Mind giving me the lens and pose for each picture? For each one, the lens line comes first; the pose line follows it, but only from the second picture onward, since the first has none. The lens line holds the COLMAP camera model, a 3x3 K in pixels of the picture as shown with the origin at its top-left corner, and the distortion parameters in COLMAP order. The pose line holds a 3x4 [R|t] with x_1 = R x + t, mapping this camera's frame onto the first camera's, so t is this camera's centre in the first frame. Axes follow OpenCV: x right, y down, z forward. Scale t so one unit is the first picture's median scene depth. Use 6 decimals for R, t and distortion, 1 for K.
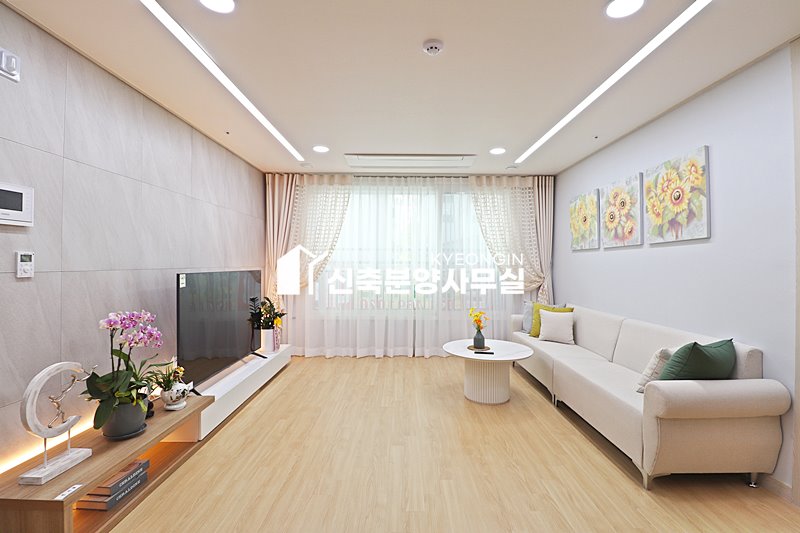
lens RADIAL K [[370.4, 0, 406.2], [0, 370.4, 261.8], [0, 0, 1]] dist [-0.002342, -0.011164]
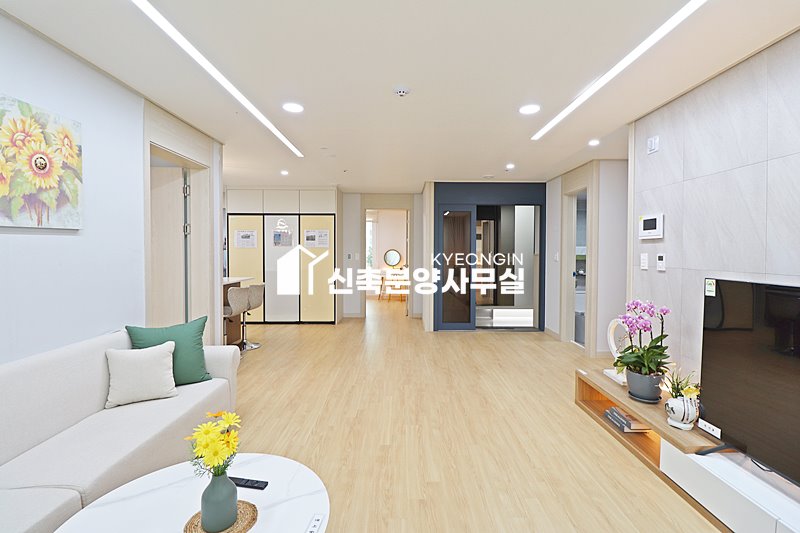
lens RADIAL K [[370.4, 0, 402.9], [0, 370.4, 260.7], [0, 0, 1]] dist [-0.002342, -0.011164]
pose [[-0.999930, -0.009145, 0.007484, 0.033591], [-0.008976, 0.999712, 0.022246, -0.013933], [-0.007686, 0.022178, -0.999725, 1.453008]]
